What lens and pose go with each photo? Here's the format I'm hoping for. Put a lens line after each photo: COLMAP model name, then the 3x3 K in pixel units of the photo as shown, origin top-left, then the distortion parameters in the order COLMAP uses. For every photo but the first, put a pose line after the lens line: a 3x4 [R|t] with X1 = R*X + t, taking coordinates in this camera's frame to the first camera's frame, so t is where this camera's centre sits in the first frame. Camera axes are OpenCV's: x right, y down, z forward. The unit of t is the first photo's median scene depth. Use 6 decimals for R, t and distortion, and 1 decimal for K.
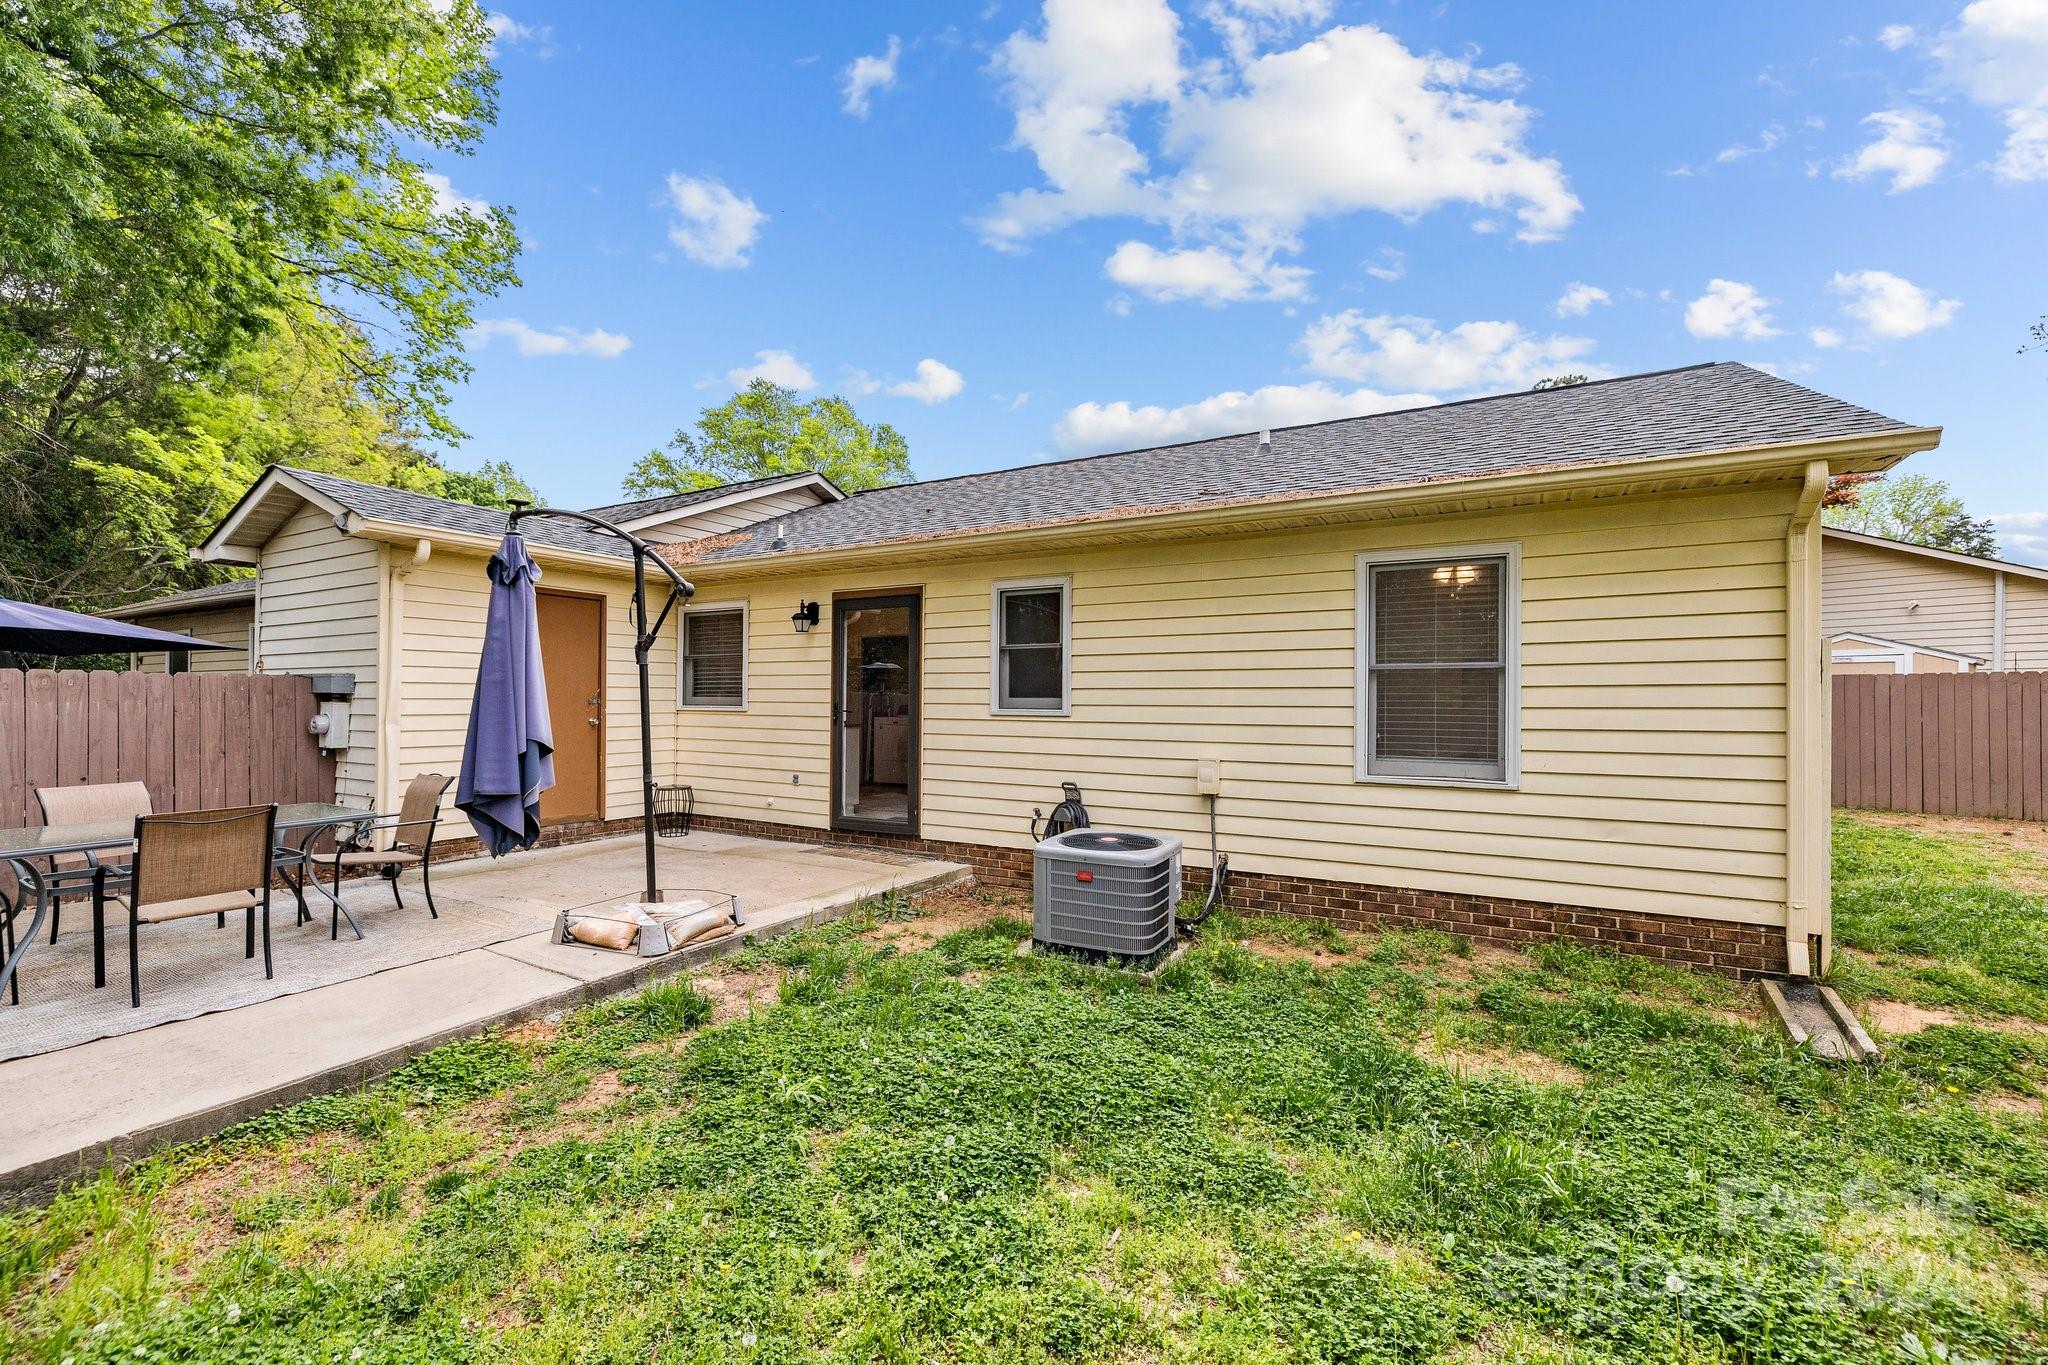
lens RADIAL K [[861.0, 0, 1023.0], [0, 861.0, 663.3], [0, 0, 1]] dist [-0.000478, 0.000313]
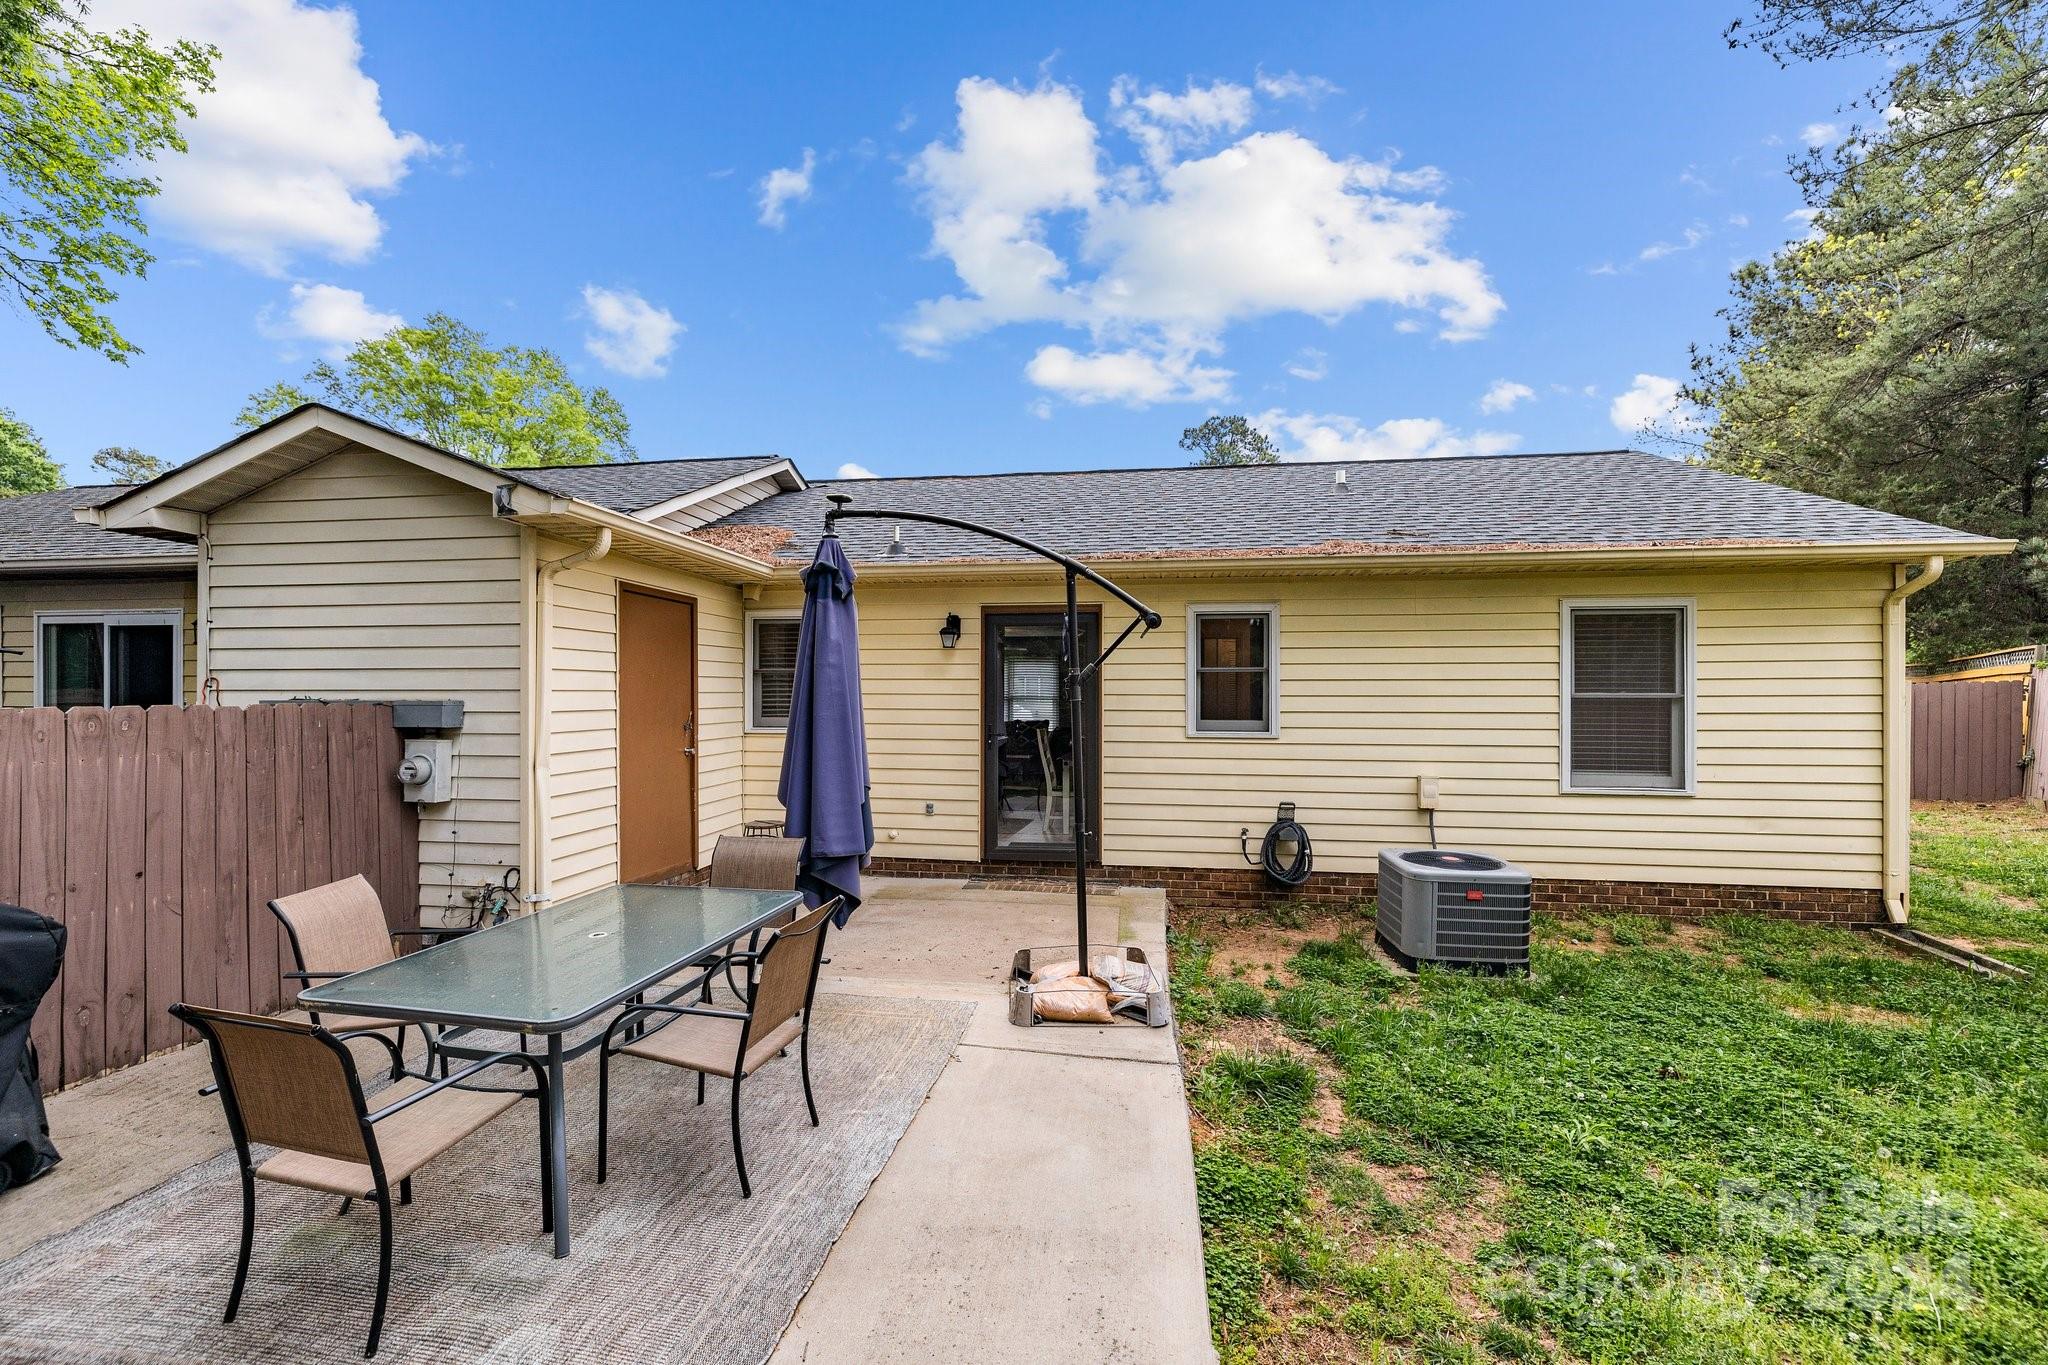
lens RADIAL K [[861.0, 0, 1023.0], [0, 861.0, 663.3], [0, 0, 1]] dist [-0.000478, 0.000313]
pose [[0.934114, 0.010050, 0.356834, -0.619684], [-0.012761, 0.999905, 0.005242, -0.031382], [-0.356748, -0.009451, 0.934153, 0.142688]]
